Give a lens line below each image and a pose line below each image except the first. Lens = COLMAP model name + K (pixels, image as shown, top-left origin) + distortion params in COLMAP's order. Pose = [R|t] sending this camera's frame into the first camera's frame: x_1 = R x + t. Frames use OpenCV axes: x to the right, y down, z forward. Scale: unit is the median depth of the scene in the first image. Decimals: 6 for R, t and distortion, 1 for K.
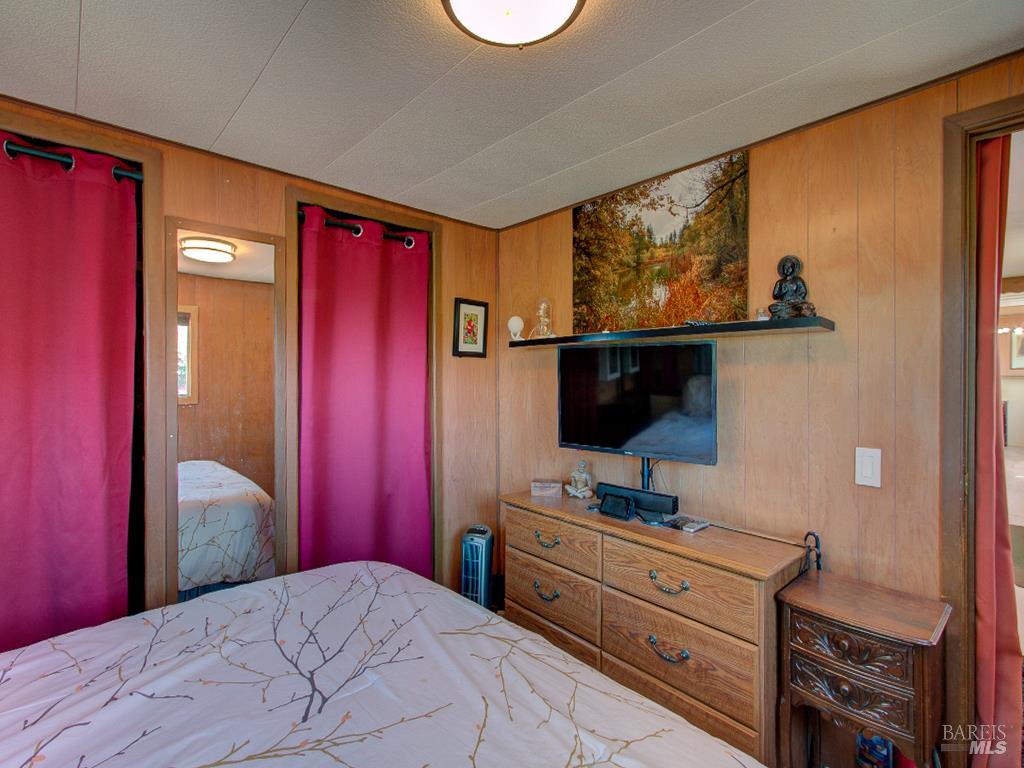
lens RADIAL K [[463.8, 0, 512.0], [0, 463.8, 384.0], [0, 0, 1]] dist [0.000285, -0.000009]
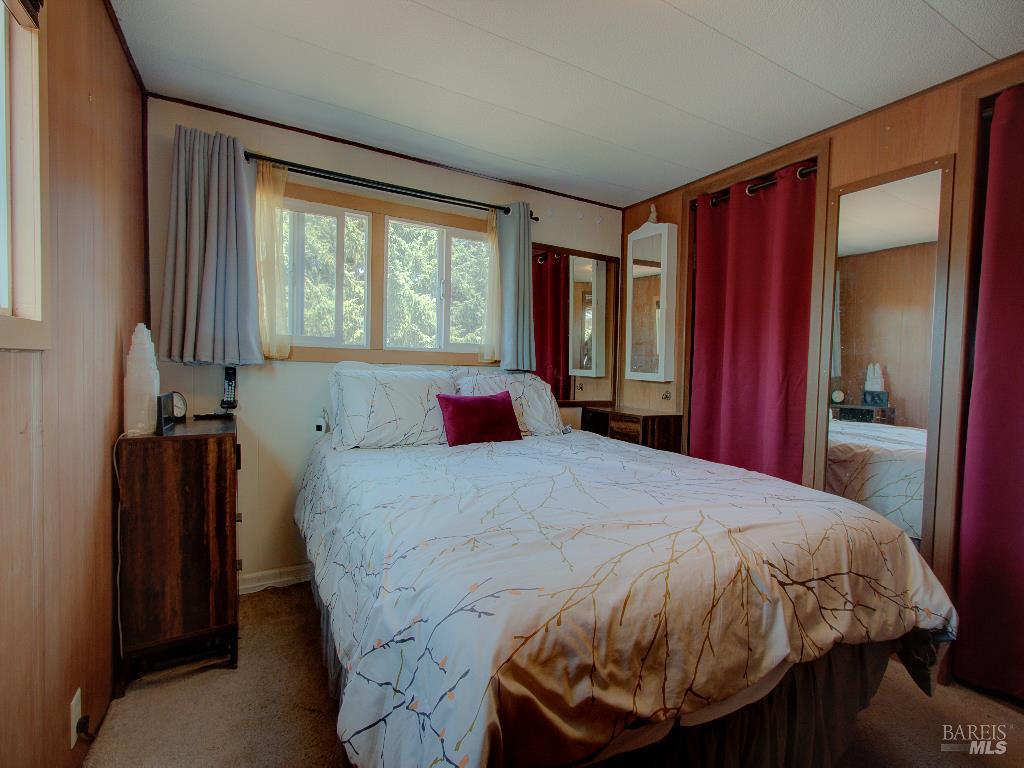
lens RADIAL K [[463.8, 0, 512.0], [0, 463.8, 384.0], [0, 0, 1]] dist [0.000285, -0.000009]
pose [[-0.250395, 0.087507, -0.964181, 0.713459], [0.009864, 0.996086, 0.087841, 0.036393], [0.968093, 0.012485, -0.250278, 0.497698]]
